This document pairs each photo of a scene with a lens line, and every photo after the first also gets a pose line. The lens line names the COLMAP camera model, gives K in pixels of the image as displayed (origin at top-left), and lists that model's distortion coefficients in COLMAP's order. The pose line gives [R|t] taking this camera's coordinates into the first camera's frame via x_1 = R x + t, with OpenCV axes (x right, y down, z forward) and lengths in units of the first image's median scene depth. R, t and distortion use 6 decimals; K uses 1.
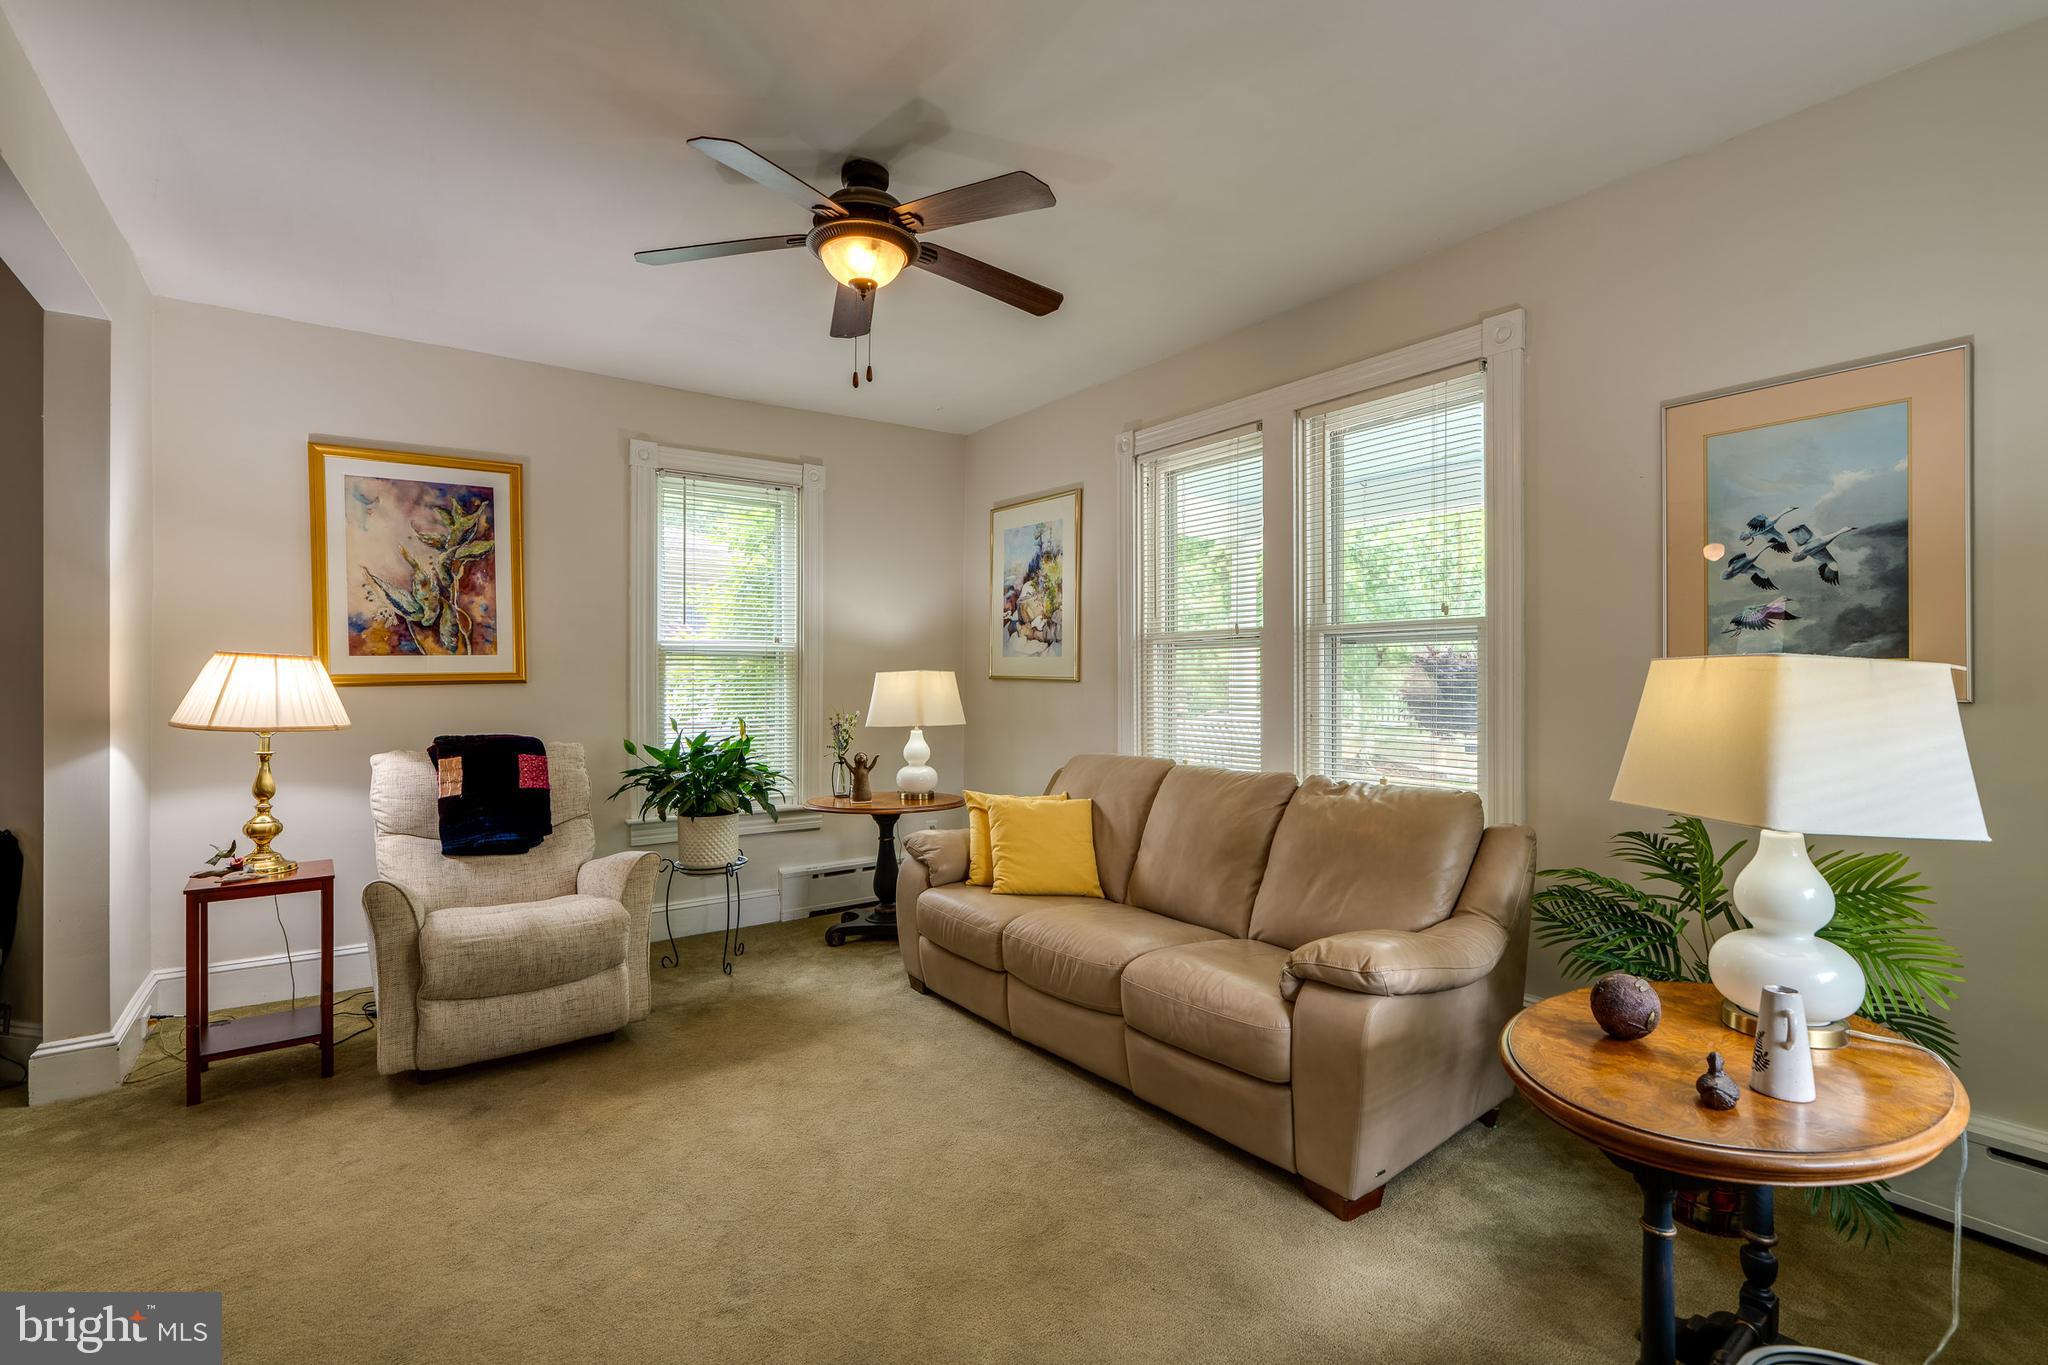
lens RADIAL K [[930.3, 0, 1022.3], [0, 930.3, 687.0], [0, 0, 1]] dist [-0.000881, 0.000536]
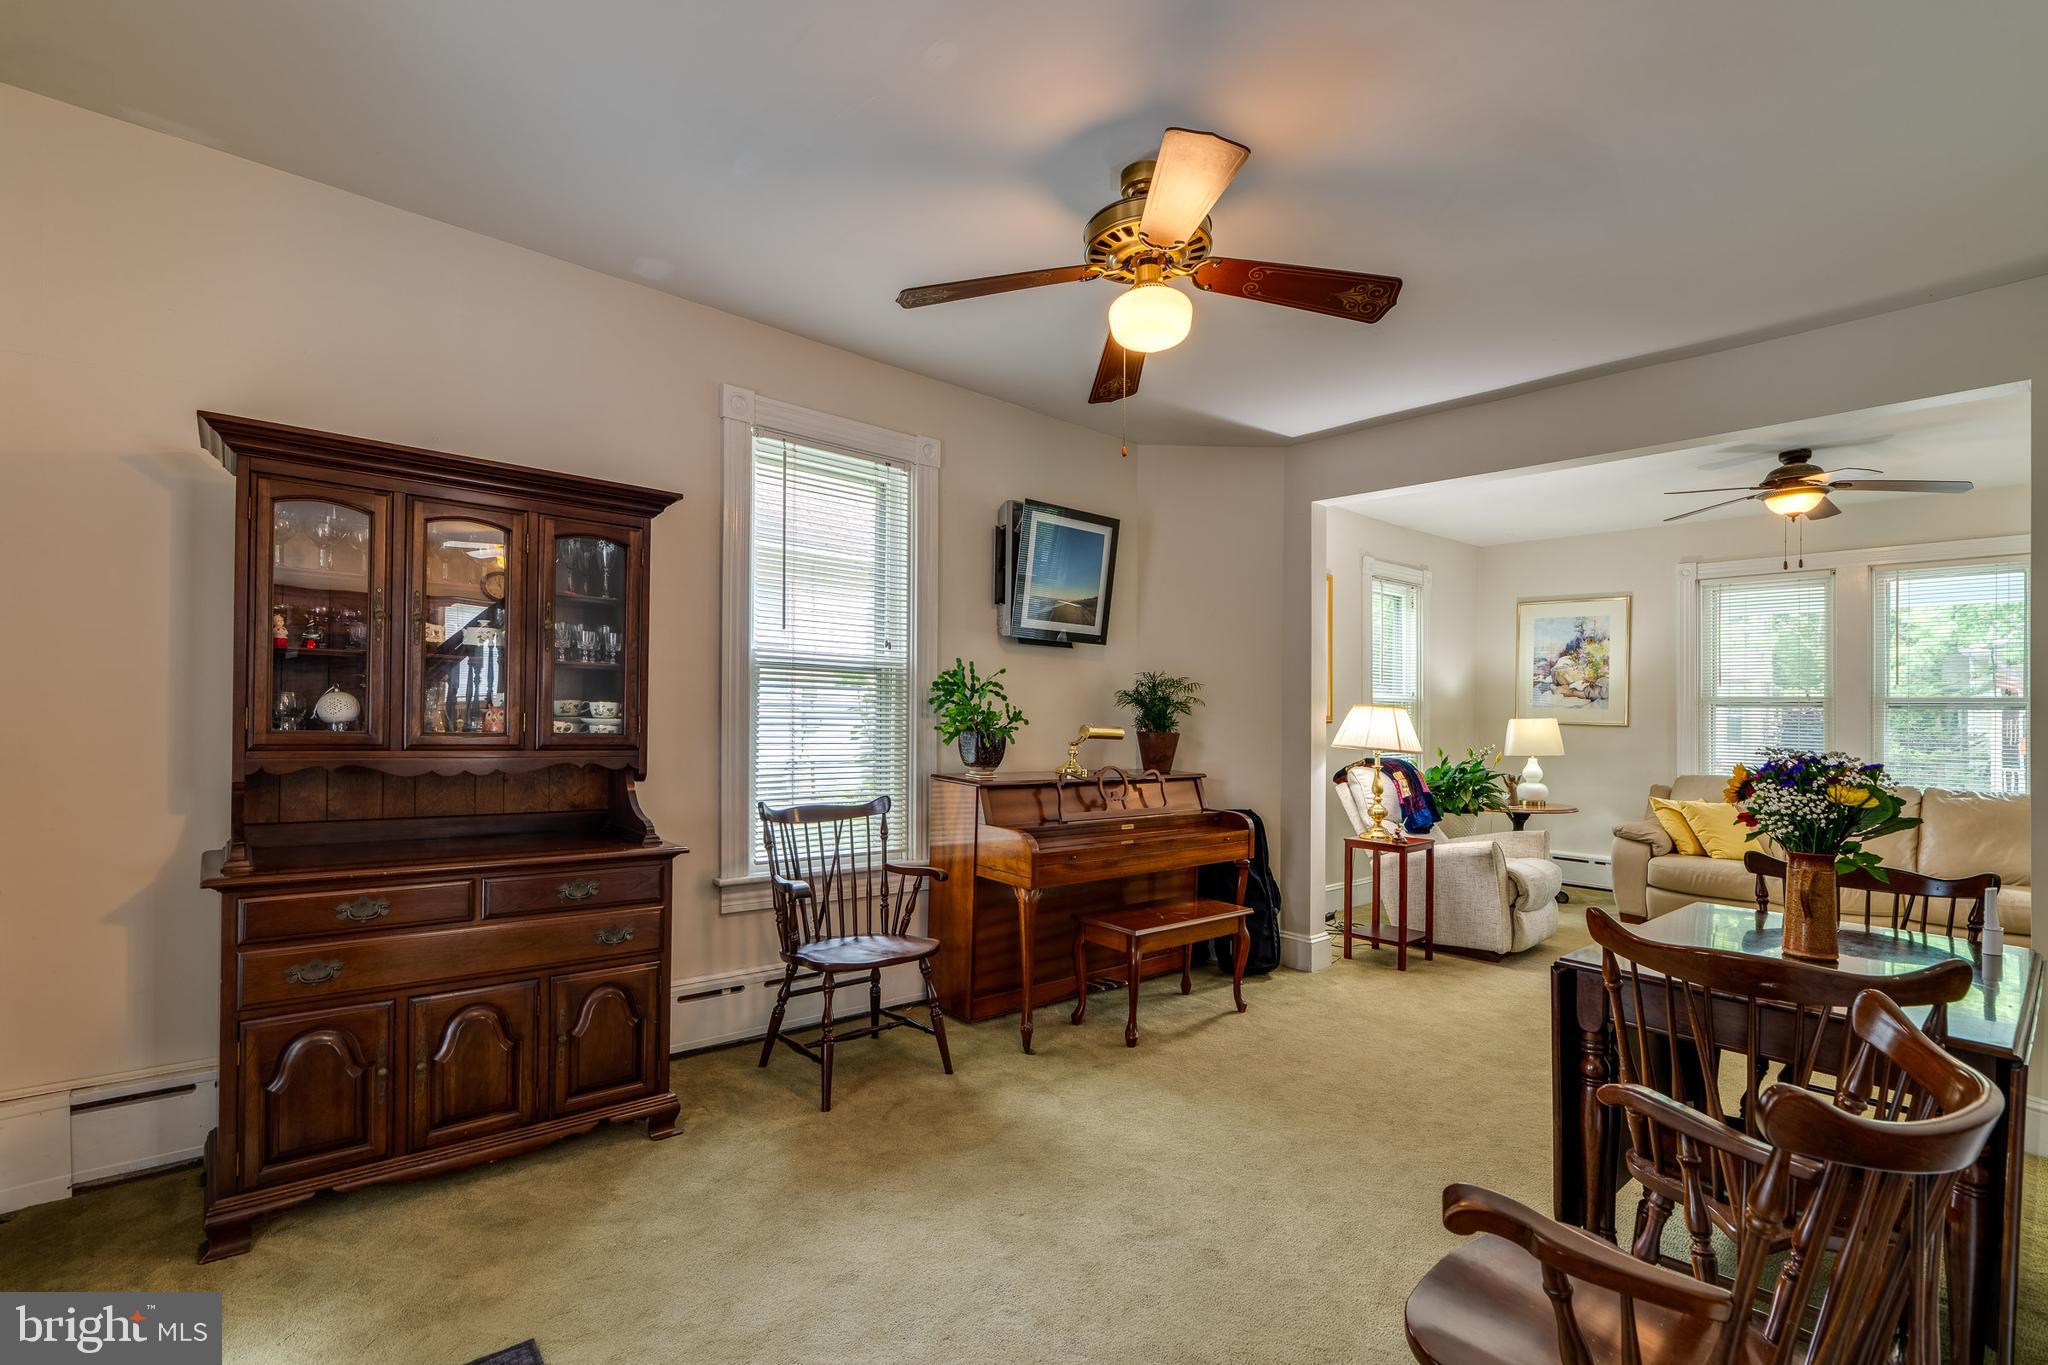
lens RADIAL K [[936.7, 0, 1009.9], [0, 936.7, 696.9], [0, 0, 1]] dist [-0.004910, 0.000468]
pose [[0.995679, 0.018195, 0.091057, -1.212098], [-0.015894, 0.999537, -0.025931, 0.000922], [-0.091487, 0.024372, 0.995508, -0.444996]]
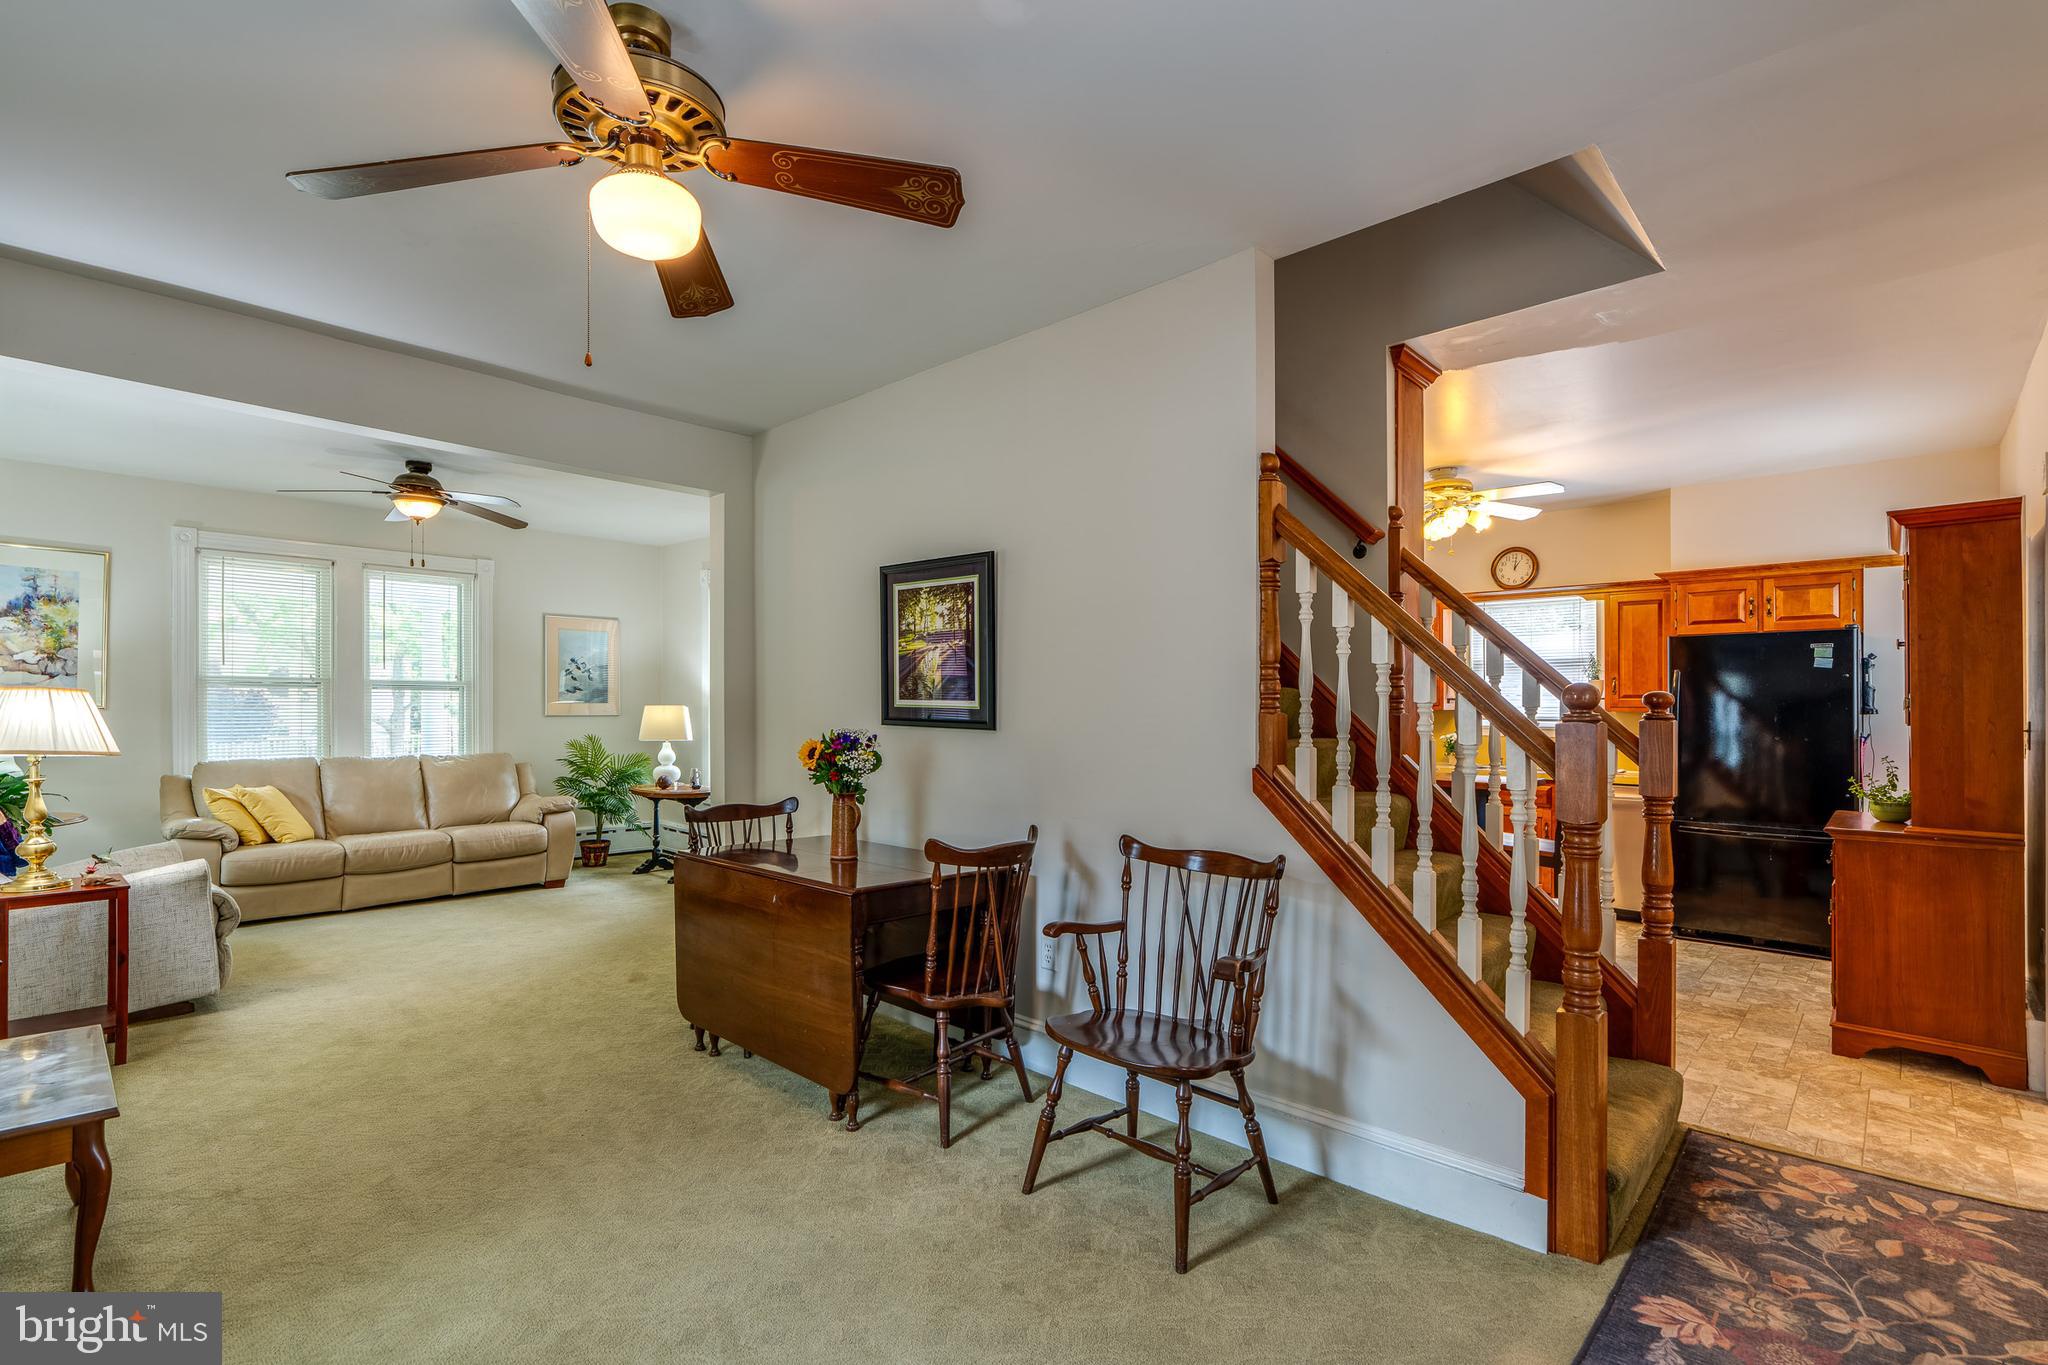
lens RADIAL K [[936.9, 0, 1006.3], [0, 936.9, 708.9], [0, 0, 1]] dist [-0.001304, -0.000085]
pose [[-0.170749, -0.005136, 0.985301, -1.564037], [0.000742, 0.999985, 0.005341, -0.014253], [-0.985314, 0.001643, -0.170743, 0.049713]]
